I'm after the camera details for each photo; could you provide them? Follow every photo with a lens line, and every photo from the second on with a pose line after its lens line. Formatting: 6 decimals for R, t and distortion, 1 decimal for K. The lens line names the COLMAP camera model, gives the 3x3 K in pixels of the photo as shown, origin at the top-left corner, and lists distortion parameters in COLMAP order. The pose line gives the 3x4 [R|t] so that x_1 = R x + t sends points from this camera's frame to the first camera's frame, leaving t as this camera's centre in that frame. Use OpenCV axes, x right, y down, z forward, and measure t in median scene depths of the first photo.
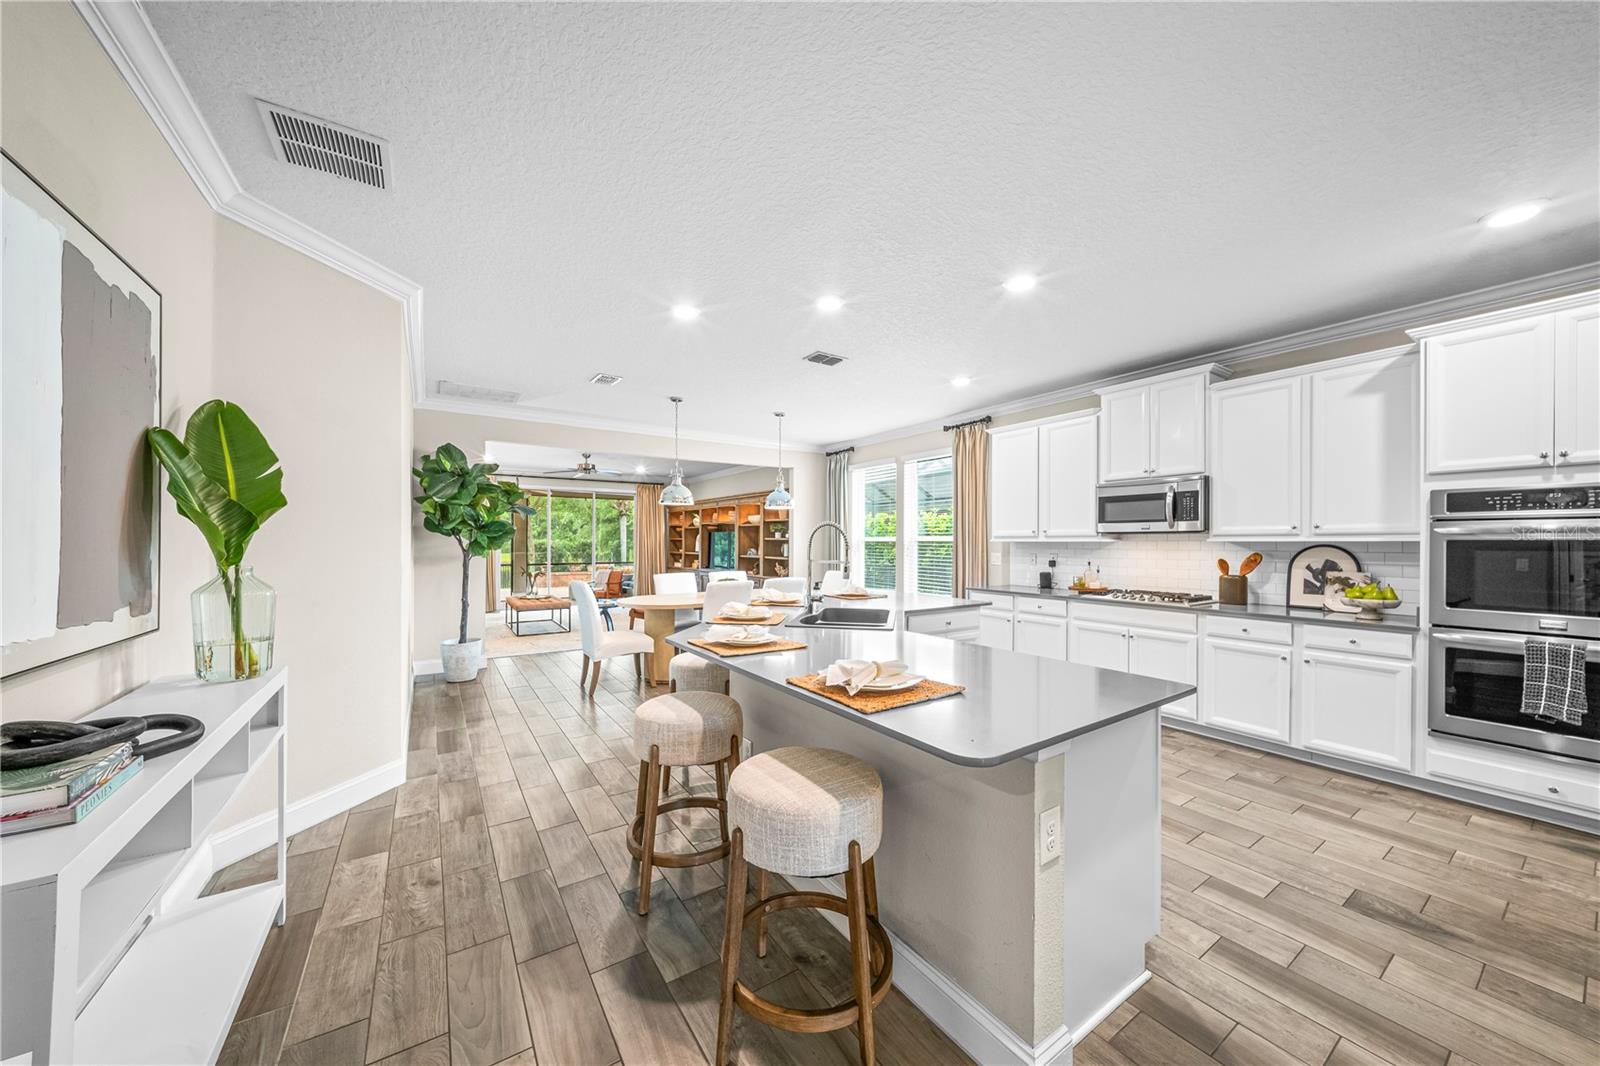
lens RADIAL K [[551.3, 0, 795.3], [0, 551.3, 541.4], [0, 0, 1]] dist [0.000141, -0.000218]
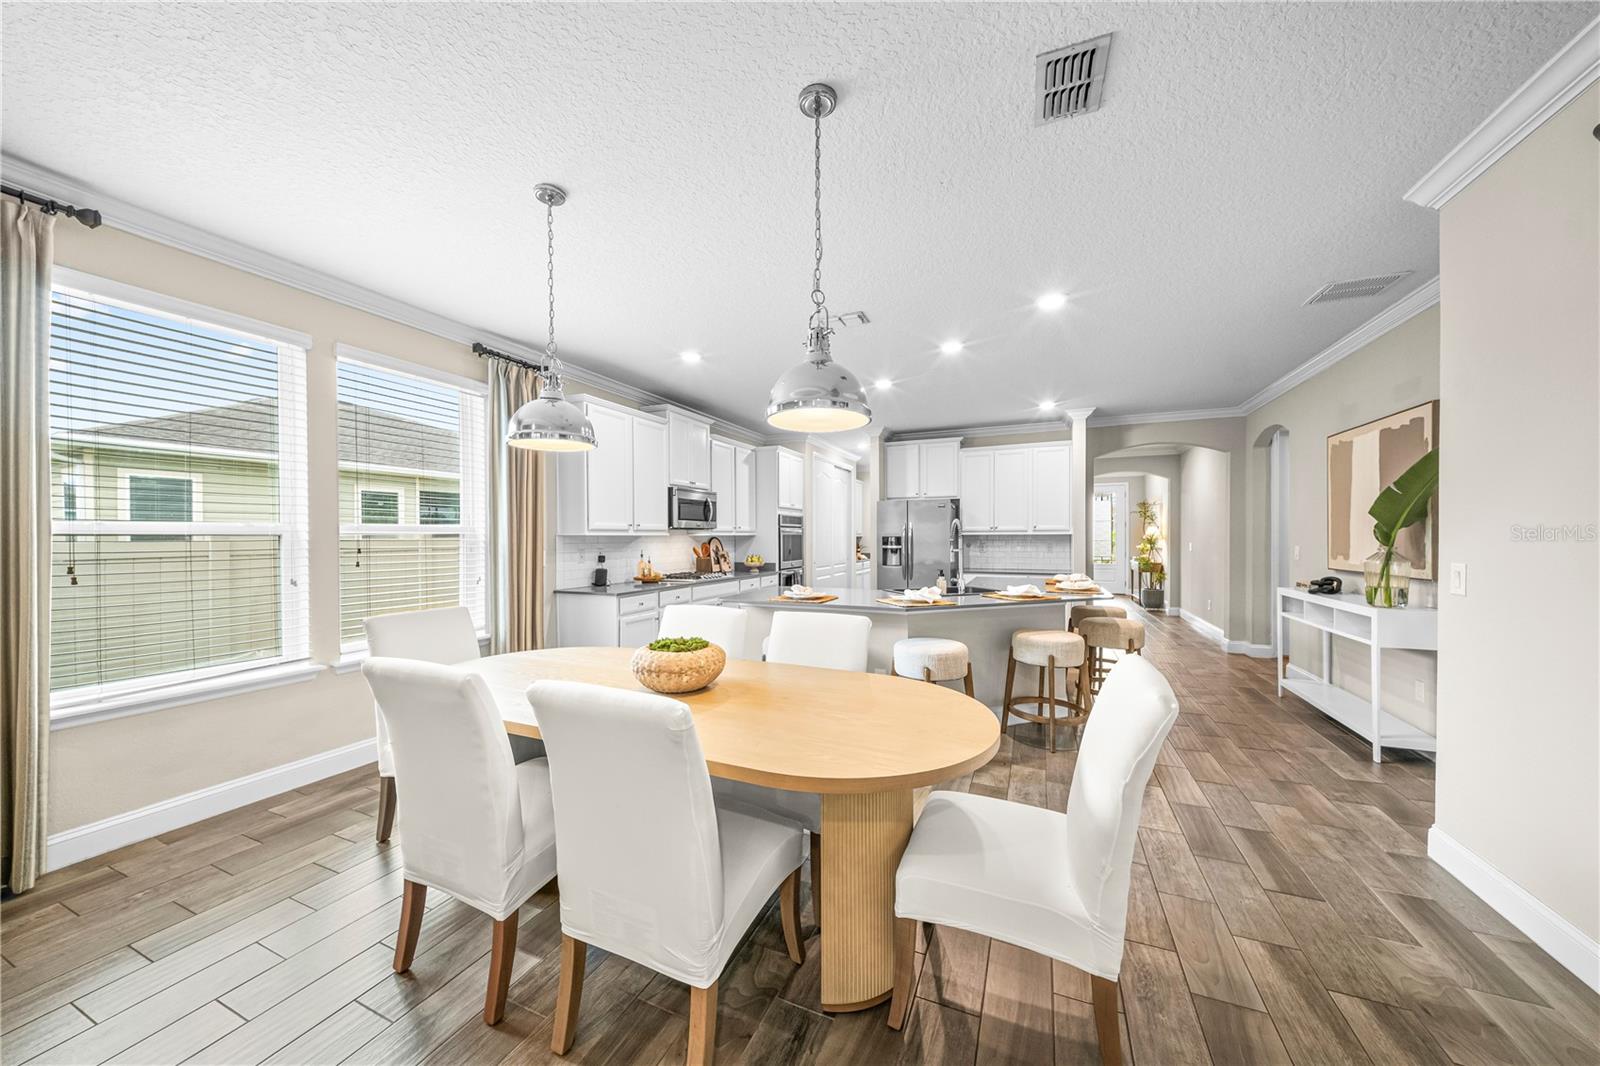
lens RADIAL K [[551.2, 0, 796.6], [0, 551.2, 530.0], [0, 0, 1]] dist [0.008327, -0.002494]
pose [[-0.540055, 0.008309, 0.841589, -0.674623], [0.000482, 0.999954, -0.009564, 0.000019], [-0.841630, -0.004760, -0.540034, 1.632149]]
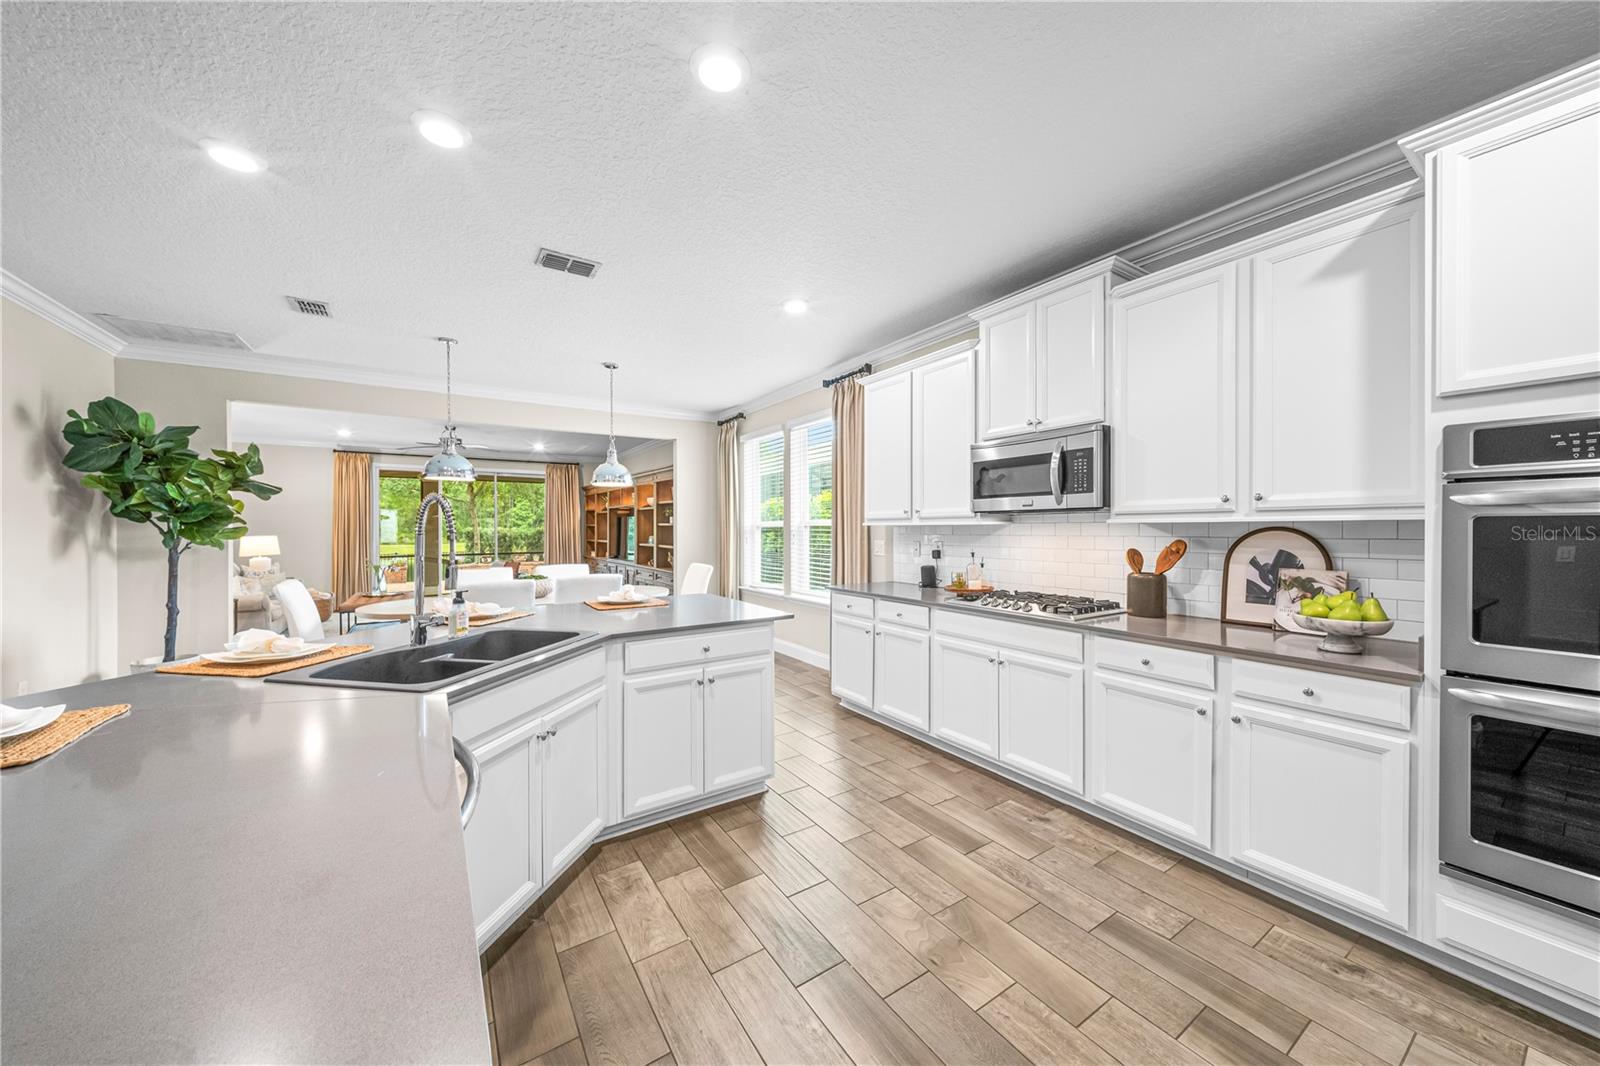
lens RADIAL K [[551.2, 0, 796.6], [0, 551.2, 530.0], [0, 0, 1]] dist [0.008327, -0.002494]
pose [[0.999965, -0.005836, -0.005974, 0.370733], [0.005865, 0.999972, 0.004729, 0.003023], [0.005947, -0.004763, 0.999971, 0.321423]]
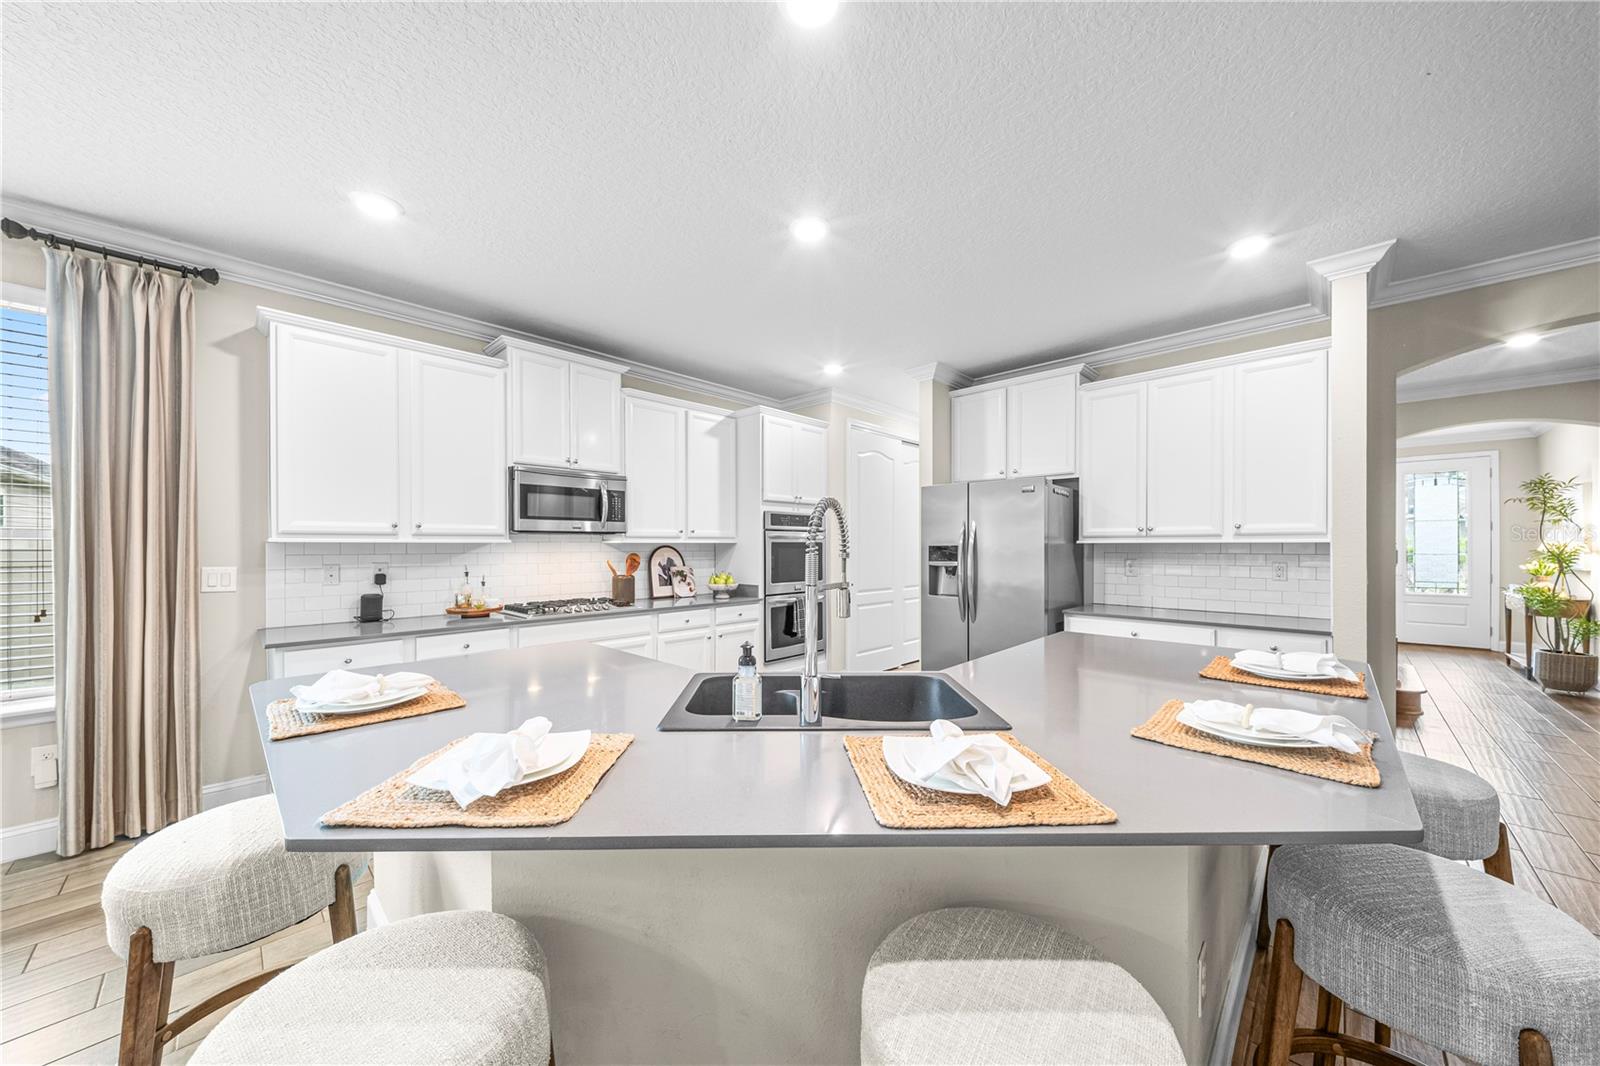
lens RADIAL K [[554.3, 0, 798.6], [0, 554.3, 537.1], [0, 0, 1]] dist [0.012736, -0.005021]
pose [[-0.213697, 0.010234, 0.976846, -0.309109], [-0.001722, 0.999940, -0.010852, 0.000019], [-0.976898, -0.004001, -0.213666, 0.904414]]
